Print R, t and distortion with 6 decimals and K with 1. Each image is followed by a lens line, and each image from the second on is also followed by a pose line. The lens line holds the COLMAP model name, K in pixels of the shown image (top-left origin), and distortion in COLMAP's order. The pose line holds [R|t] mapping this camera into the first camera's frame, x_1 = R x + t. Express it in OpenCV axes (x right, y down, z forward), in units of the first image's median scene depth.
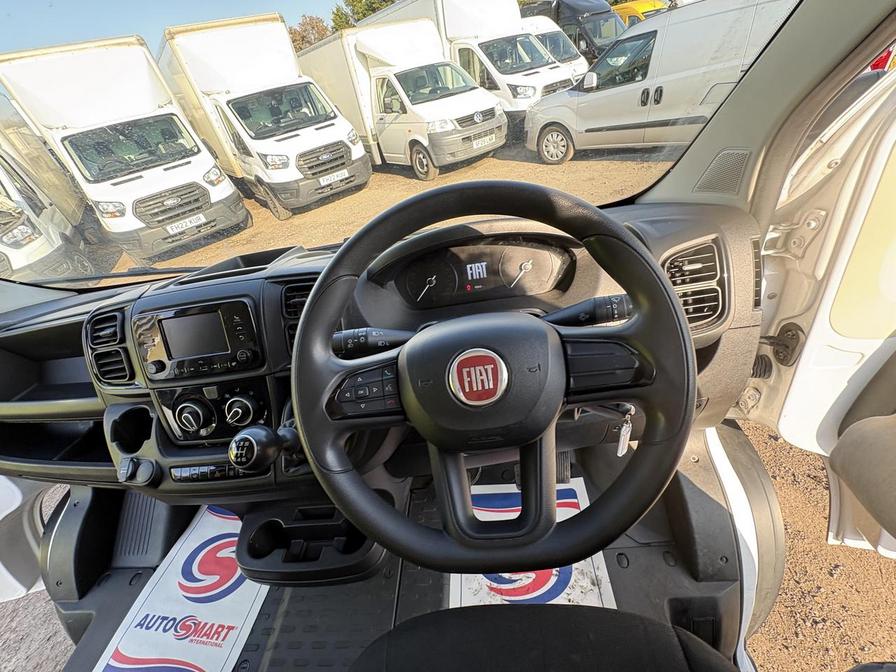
lens RADIAL K [[356.4, 0, 452.1], [0, 356.4, 335.7], [0, 0, 1]] dist [-0.000023, 0.000322]
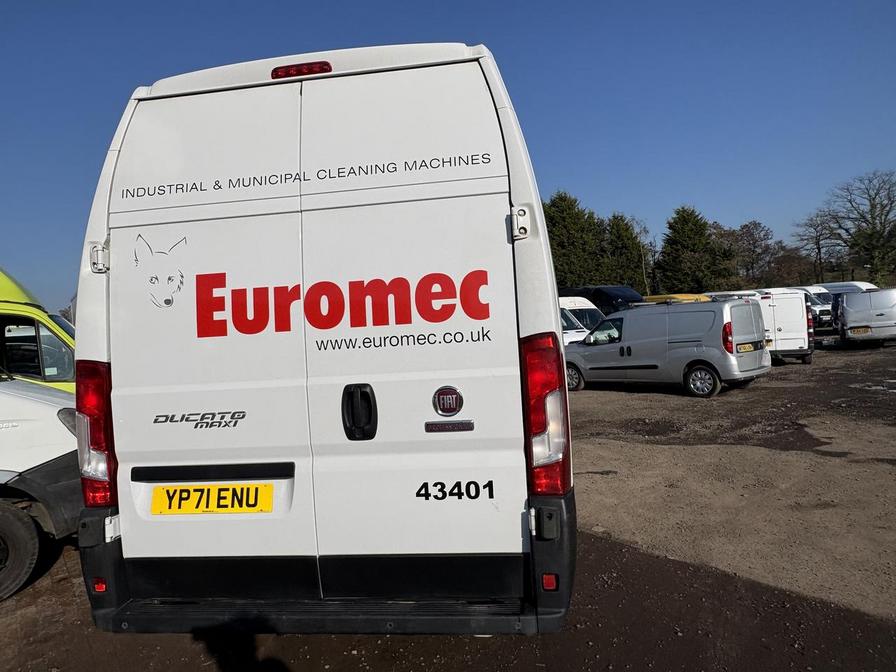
lens RADIAL K [[594.1, 0, 447.6], [0, 594.1, 335.8], [0, 0, 1]] dist [-0.006492, 0.010869]
pose [[0.987872, 0.120997, -0.097312, 0.040050], [-0.155030, 0.803617, -0.574600, 0.782533], [0.008677, 0.582717, 0.812629, -1.017398]]
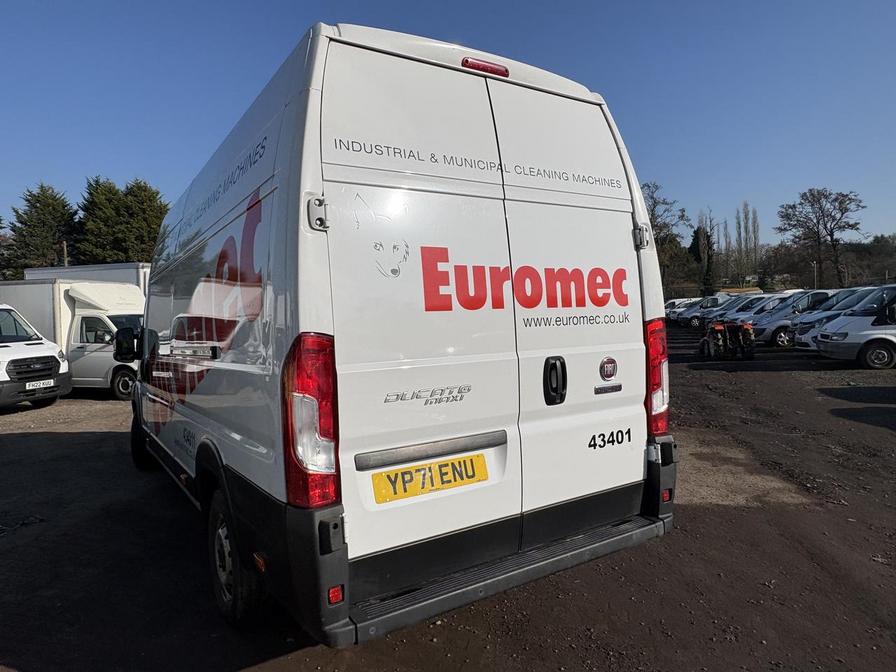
lens RADIAL K [[594.1, 0, 451.3], [0, 594.1, 332.2], [0, 0, 1]] dist [-0.006492, 0.010869]
pose [[0.810766, 0.139967, 0.568390, -0.427844], [0.249897, 0.795306, -0.552304, 0.812743], [-0.529349, 0.589829, 0.609830, -0.918123]]
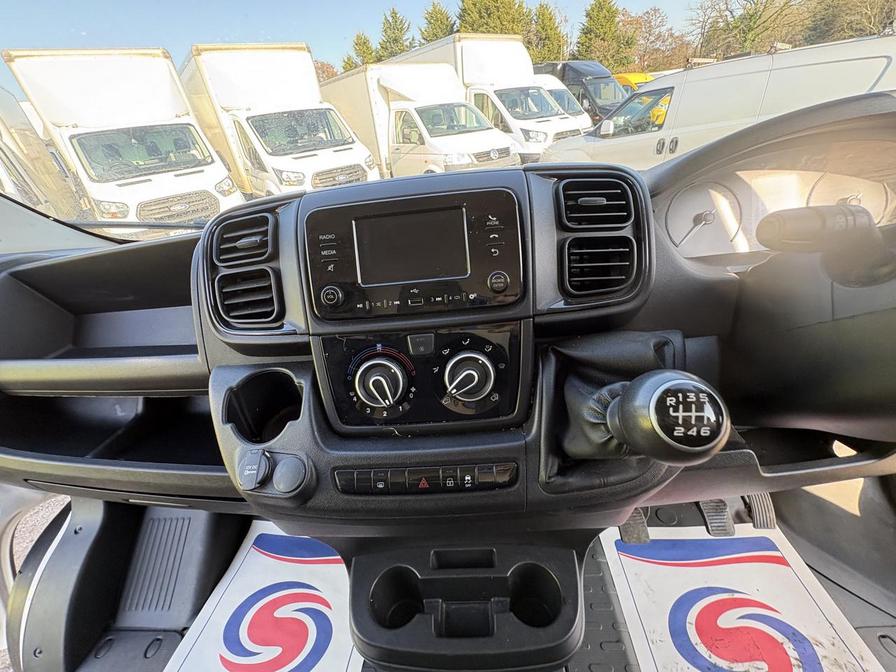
lens RADIAL K [[356.4, 0, 449.5], [0, 356.4, 336.5], [0, 0, 1]] dist [-0.000023, 0.000322]
pose [[0.997141, 0.063418, 0.041086, -0.077022], [-0.058969, 0.993069, -0.101671, 0.024240], [-0.047249, 0.098958, 0.993969, 0.045848]]
